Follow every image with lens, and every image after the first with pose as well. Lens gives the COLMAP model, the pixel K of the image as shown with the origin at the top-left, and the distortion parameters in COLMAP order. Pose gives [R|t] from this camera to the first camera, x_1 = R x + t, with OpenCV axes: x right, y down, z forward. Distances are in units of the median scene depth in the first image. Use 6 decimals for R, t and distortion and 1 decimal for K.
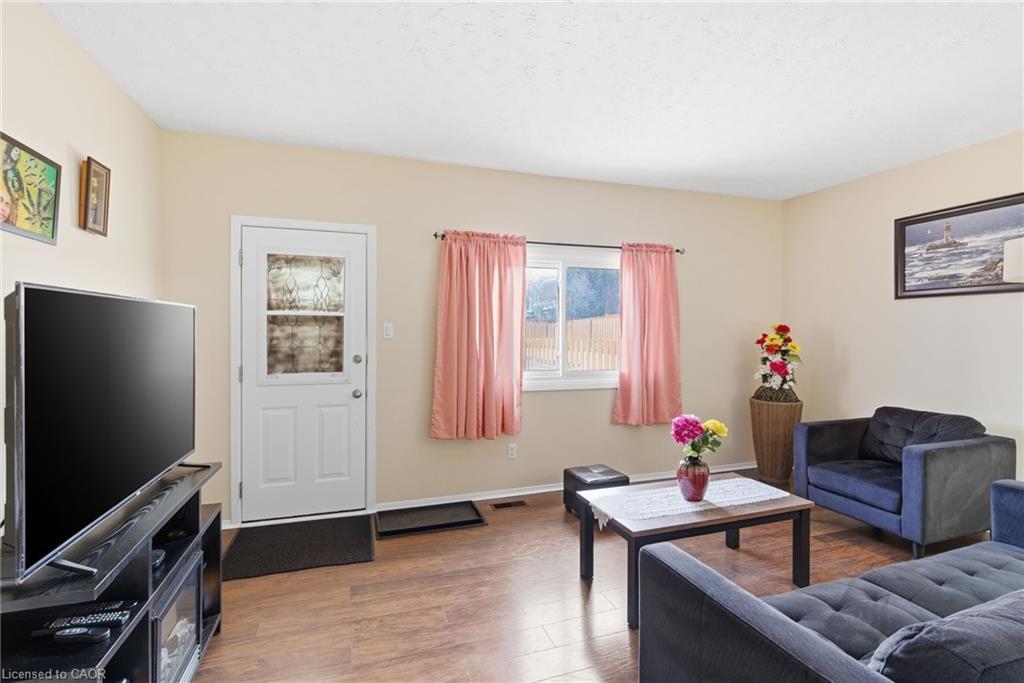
lens RADIAL K [[467.7, 0, 515.3], [0, 467.7, 336.4], [0, 0, 1]] dist [0.004354, -0.003971]
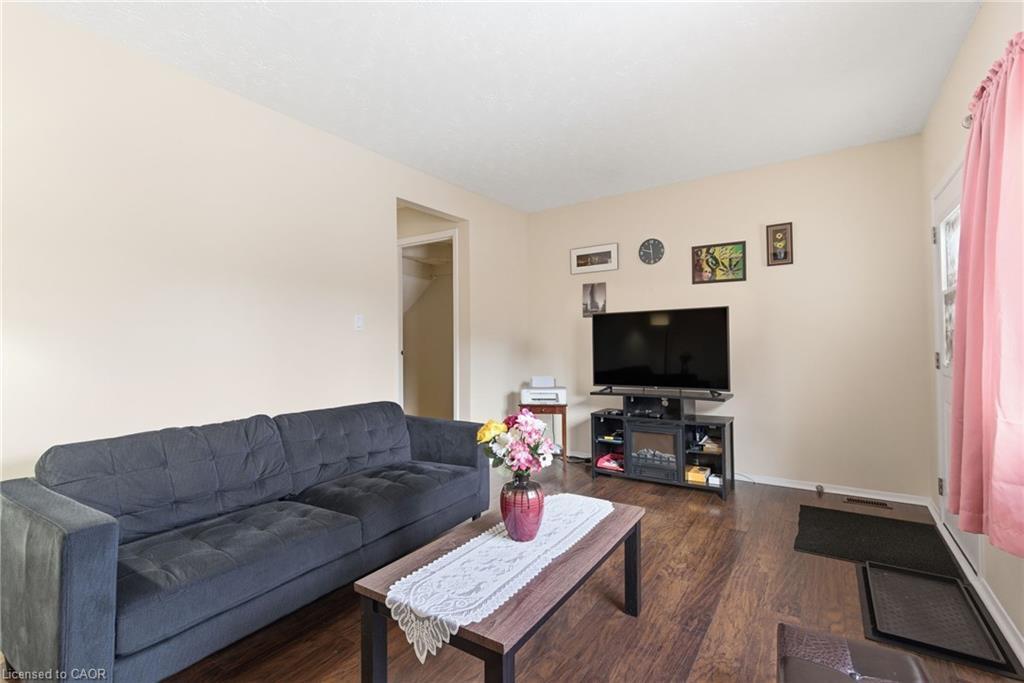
lens RADIAL K [[467.7, 0, 505.3], [0, 467.7, 340.3], [0, 0, 1]] dist [0.004354, -0.003971]
pose [[-0.804767, -0.000112, -0.593591, 0.601400], [0.000536, 0.999999, -0.000916, 0.038031], [0.593590, -0.001056, -0.804767, 1.139184]]
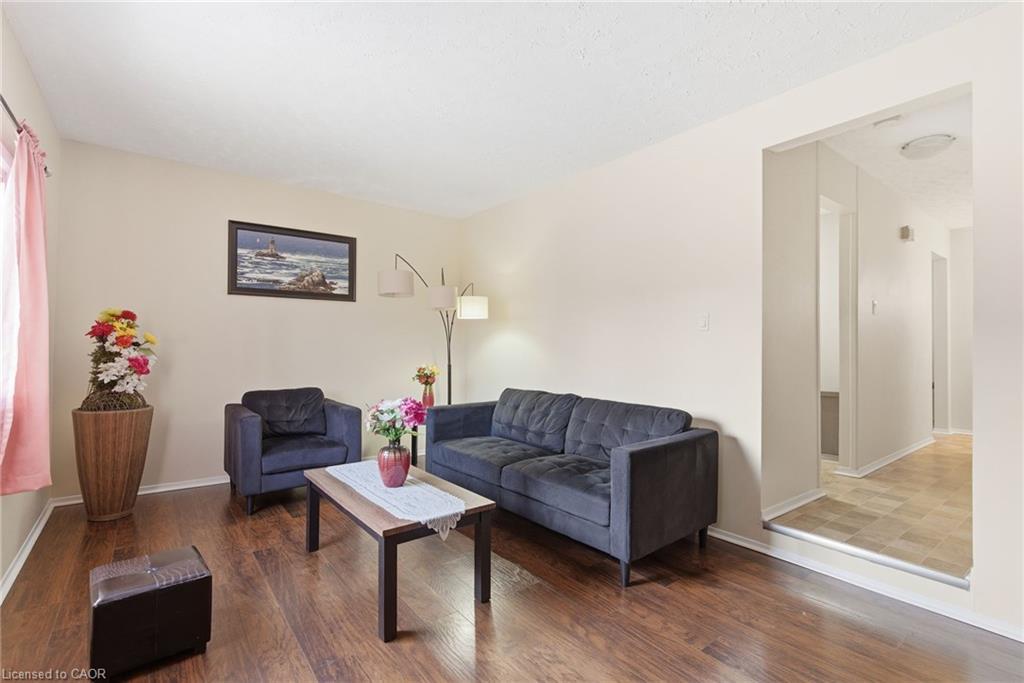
lens RADIAL K [[467.7, 0, 508.8], [0, 467.7, 341.6], [0, 0, 1]] dist [0.004354, -0.003971]
pose [[-0.317340, 0.003282, 0.948306, -0.453454], [0.003376, 0.999992, -0.002331, 0.038569], [-0.948306, 0.002462, -0.317348, 0.794151]]
